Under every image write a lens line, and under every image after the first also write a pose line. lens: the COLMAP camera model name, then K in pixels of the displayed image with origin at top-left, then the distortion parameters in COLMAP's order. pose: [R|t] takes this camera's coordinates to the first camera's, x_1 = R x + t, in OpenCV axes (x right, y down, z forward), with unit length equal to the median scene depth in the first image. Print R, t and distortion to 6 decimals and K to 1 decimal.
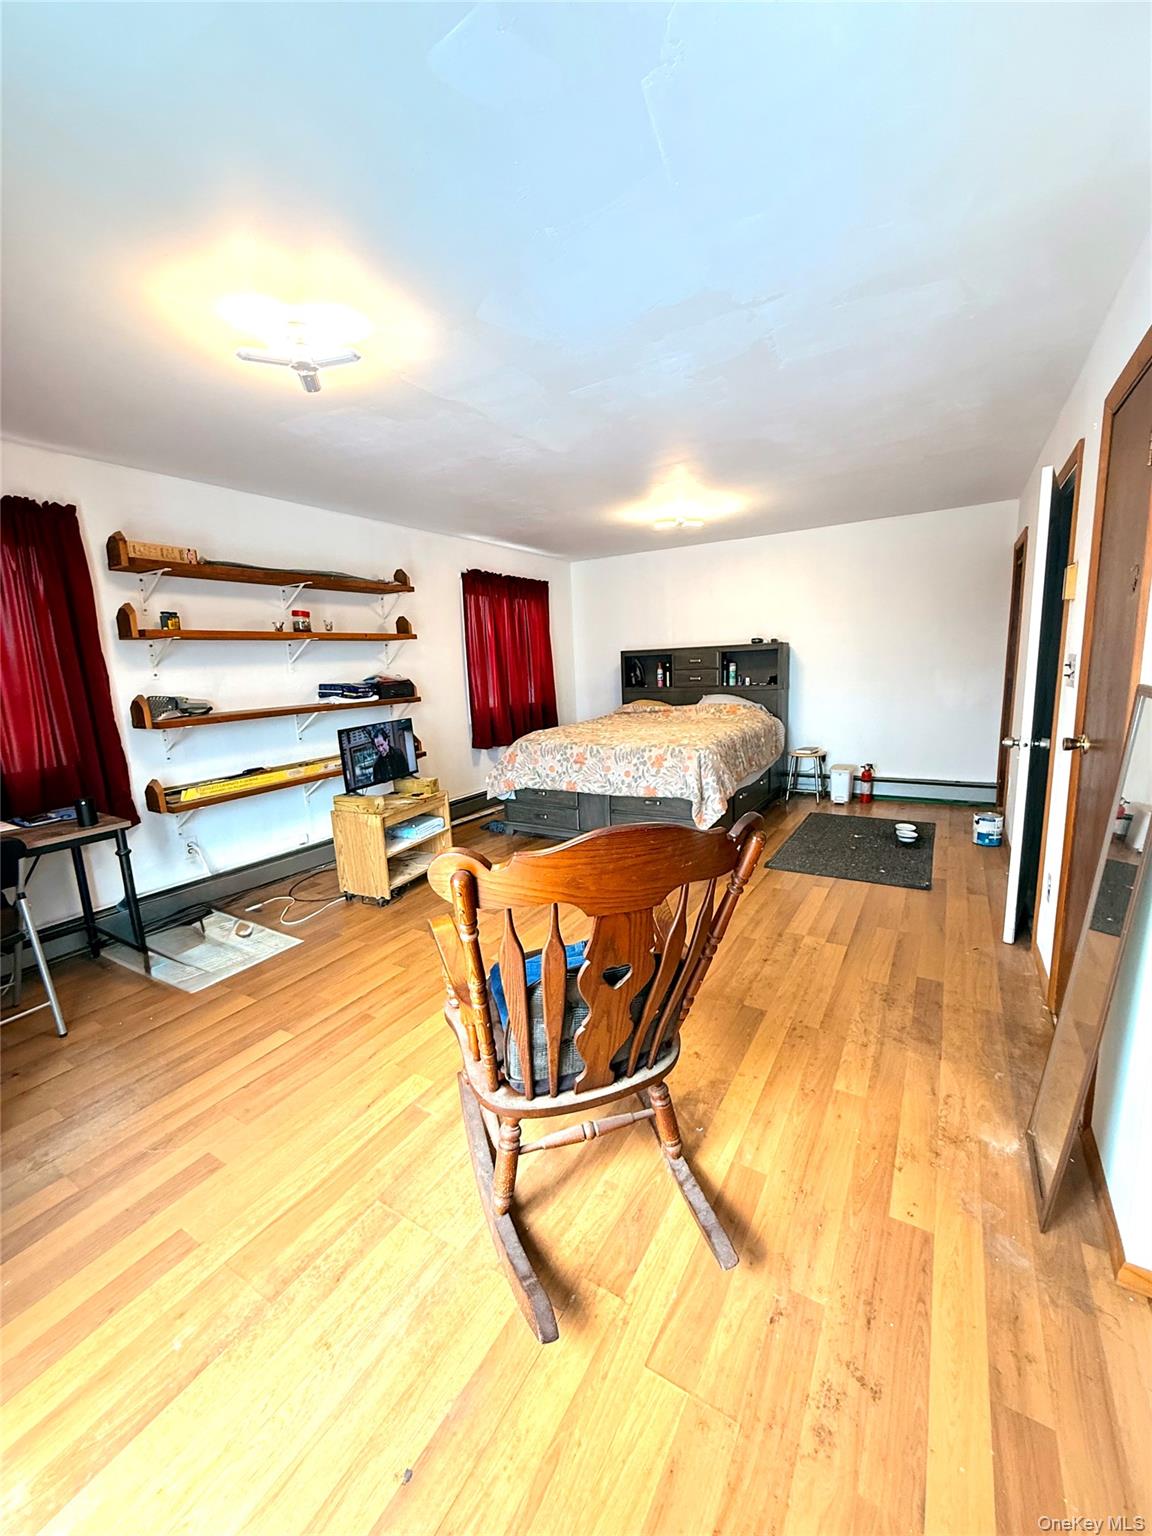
lens RADIAL K [[612.0, 0, 576.9], [0, 612.0, 765.2], [0, 0, 1]] dist [-0.003306, 0.001122]
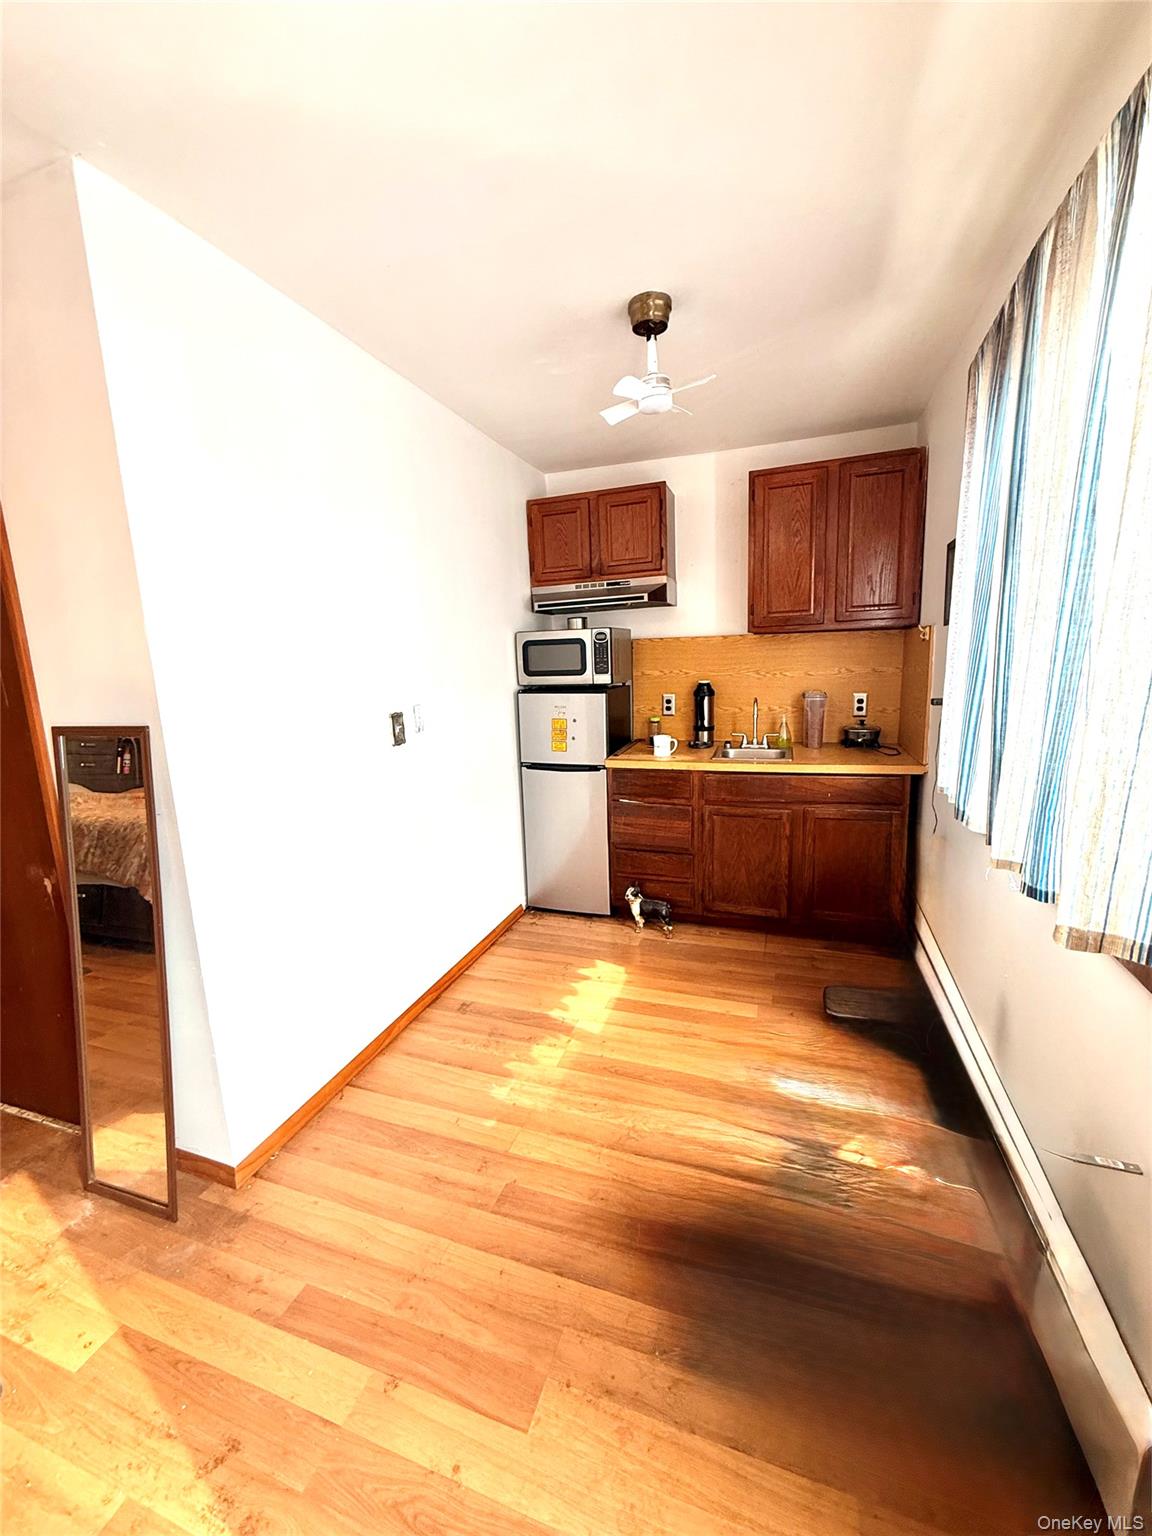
lens RADIAL K [[612.0, 0, 576.2], [0, 612.0, 771.7], [0, 0, 1]] dist [-0.003306, 0.001122]
pose [[-0.204060, -0.126433, 0.970760, -0.188890], [0.218101, 0.960831, 0.170986, -0.020174], [-0.954354, 0.246615, -0.168492, 0.169715]]
